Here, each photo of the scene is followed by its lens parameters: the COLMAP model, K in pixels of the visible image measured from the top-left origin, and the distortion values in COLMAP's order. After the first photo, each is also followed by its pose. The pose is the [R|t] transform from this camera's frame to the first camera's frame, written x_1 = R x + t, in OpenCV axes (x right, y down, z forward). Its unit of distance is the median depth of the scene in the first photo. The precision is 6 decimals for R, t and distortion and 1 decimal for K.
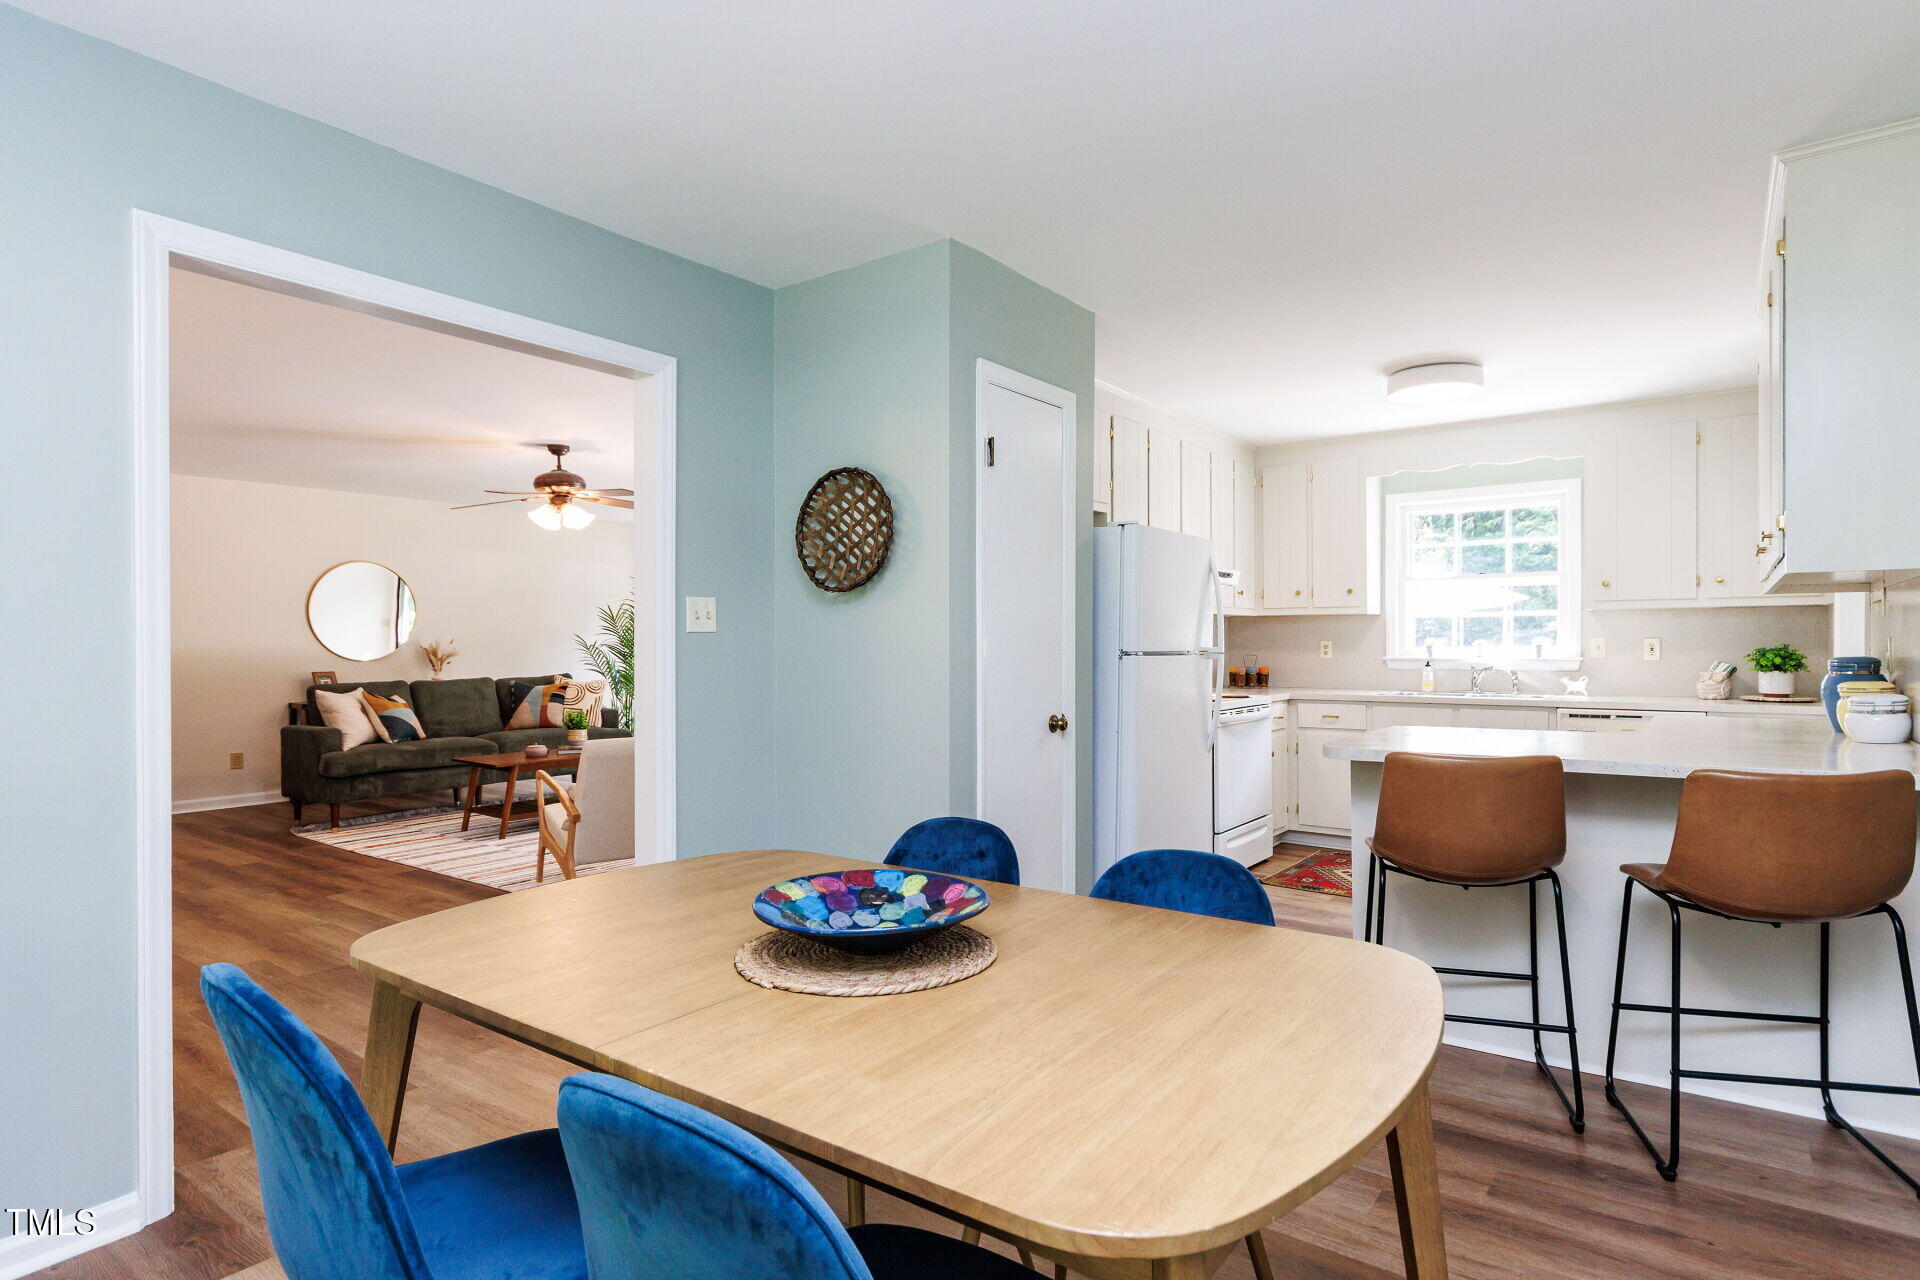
lens RADIAL K [[1015.3, 0, 967.8], [0, 1015.3, 643.0], [0, 0, 1]] dist [0.004183, 0.001694]
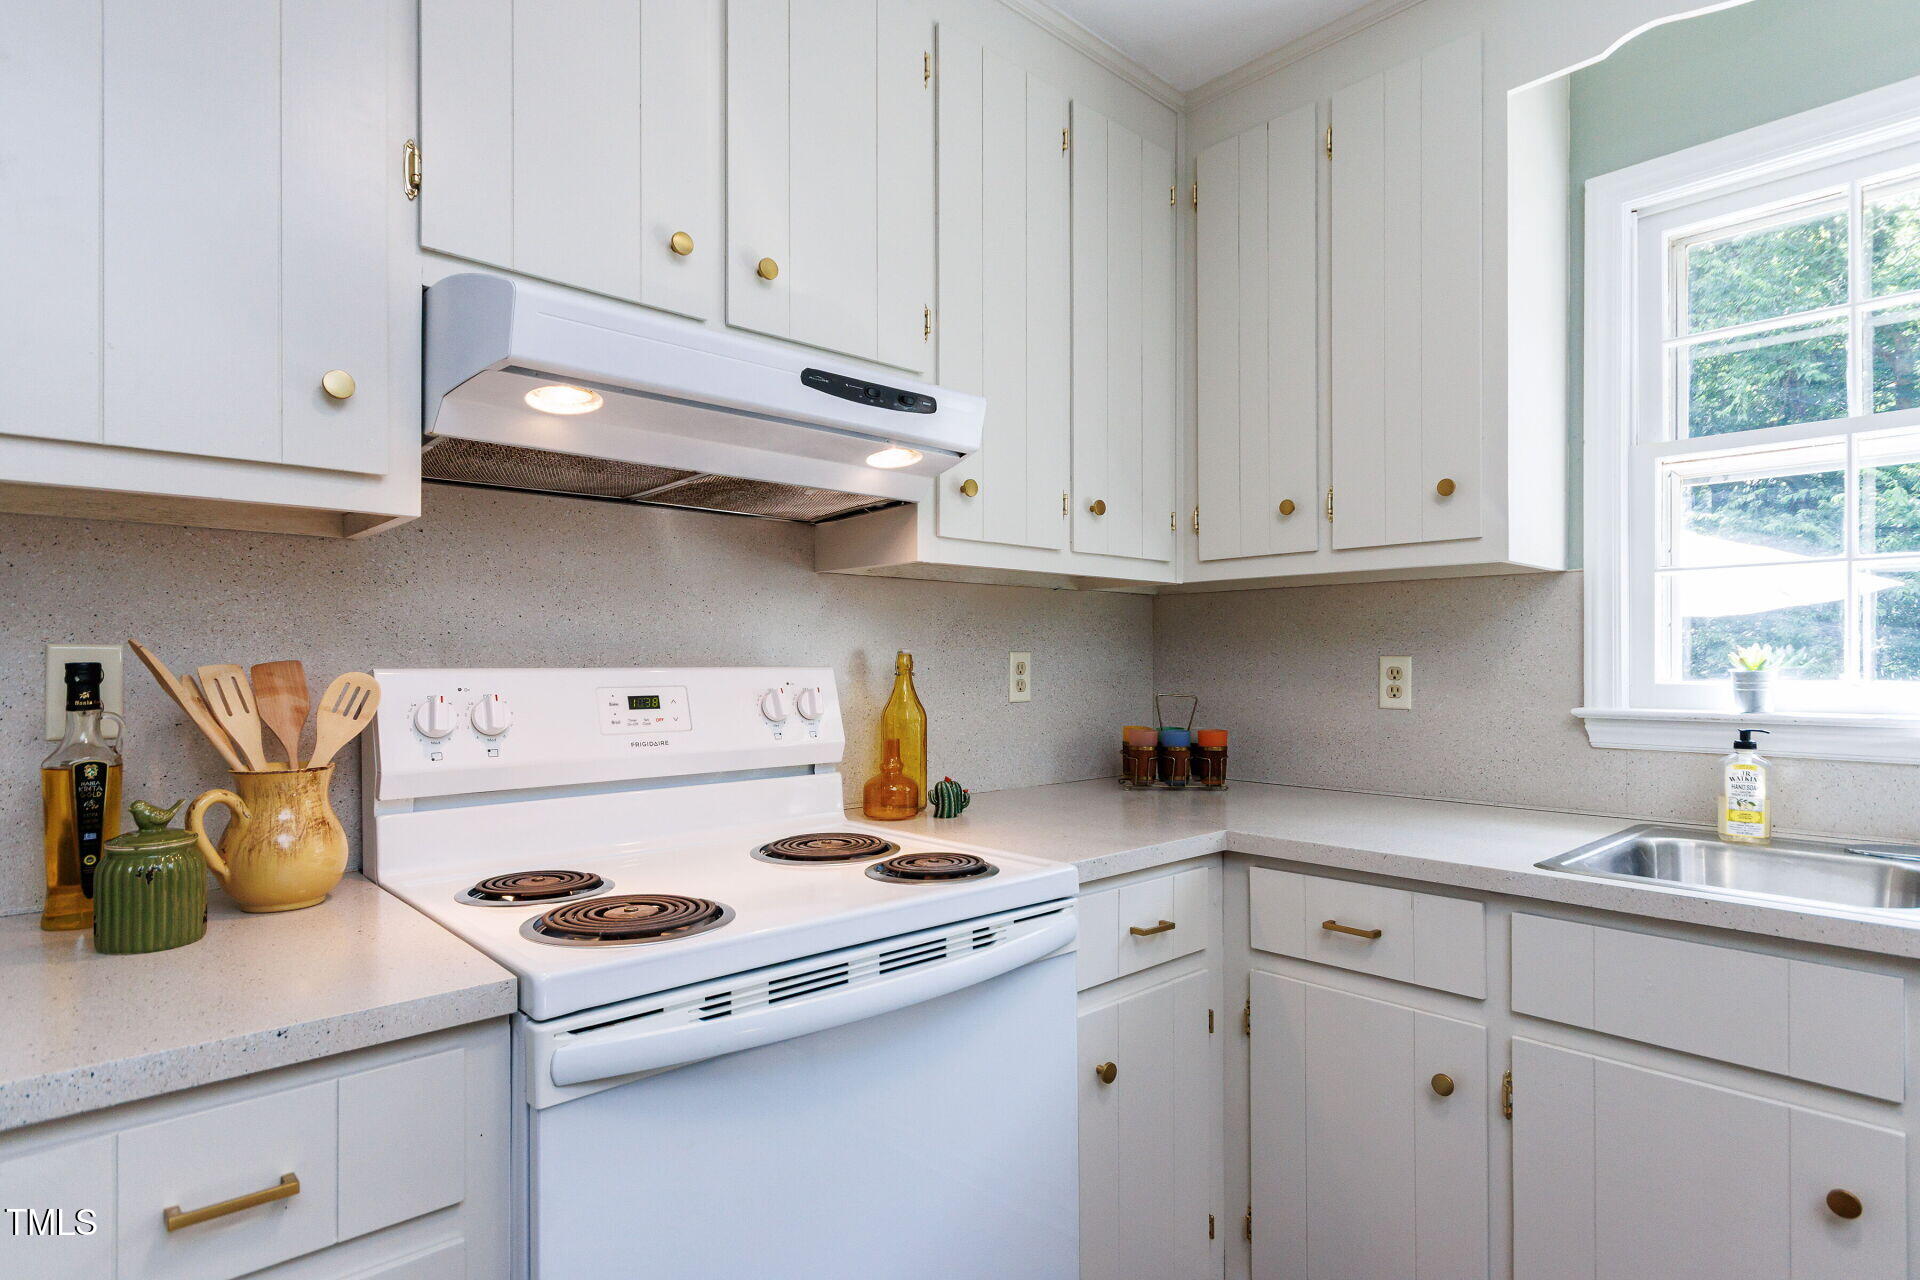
lens RADIAL K [[1015.3, 0, 973.8], [0, 1015.3, 657.2], [0, 0, 1]] dist [0.004183, 0.001694]
pose [[0.983653, 0.003136, -0.180048, 0.298809], [-0.003857, 0.999986, -0.003652, 0.000177], [0.180034, 0.004287, 0.983651, 0.695701]]
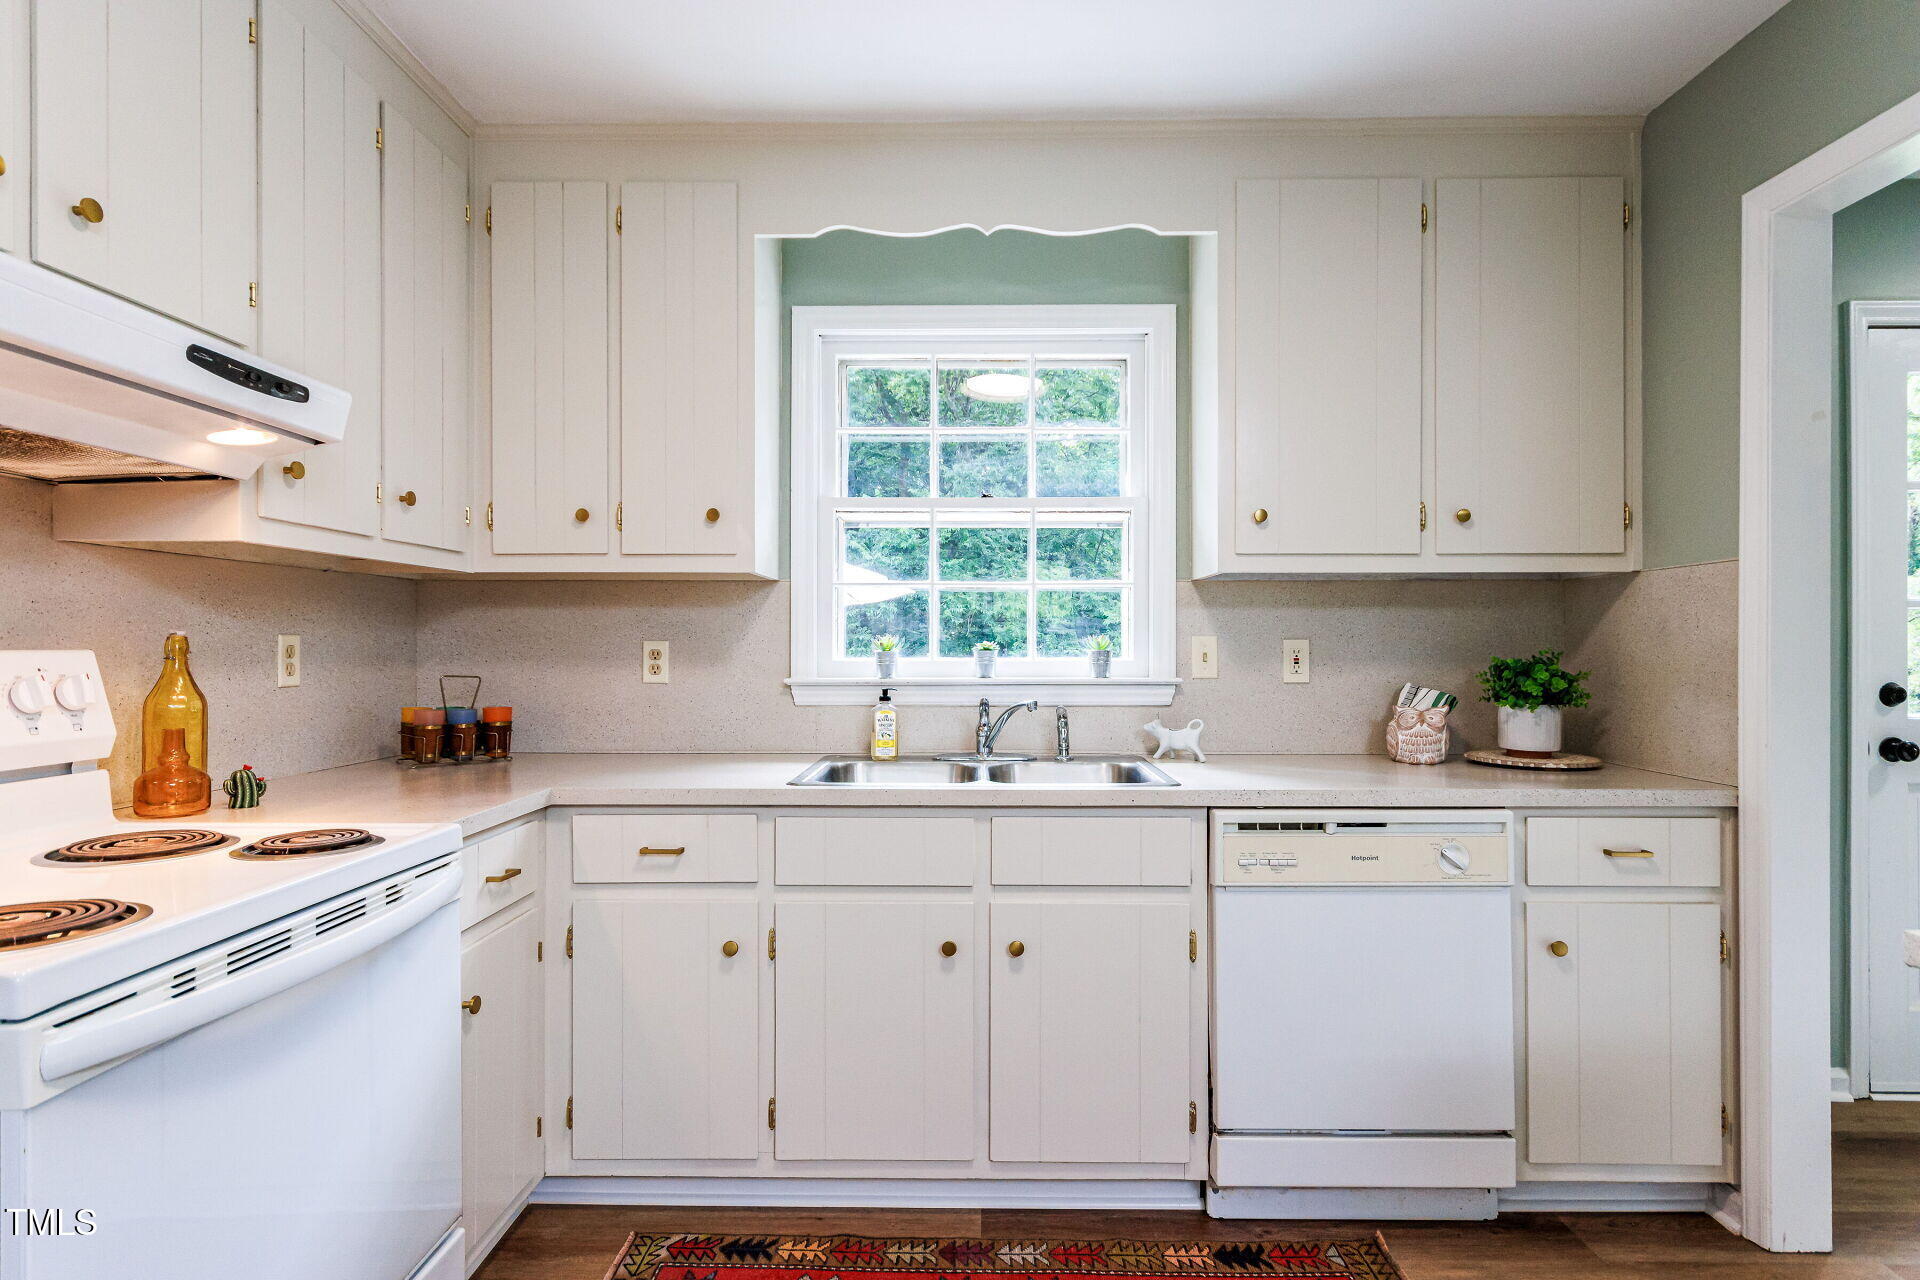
lens RADIAL K [[1015.3, 0, 964.3], [0, 1015.3, 642.6], [0, 0, 1]] dist [0.004183, 0.001694]
pose [[0.810639, 0.006759, 0.585507, 0.228030], [-0.004899, 0.999977, -0.004762, 0.000250], [-0.585525, 0.000992, 0.810654, 0.633398]]
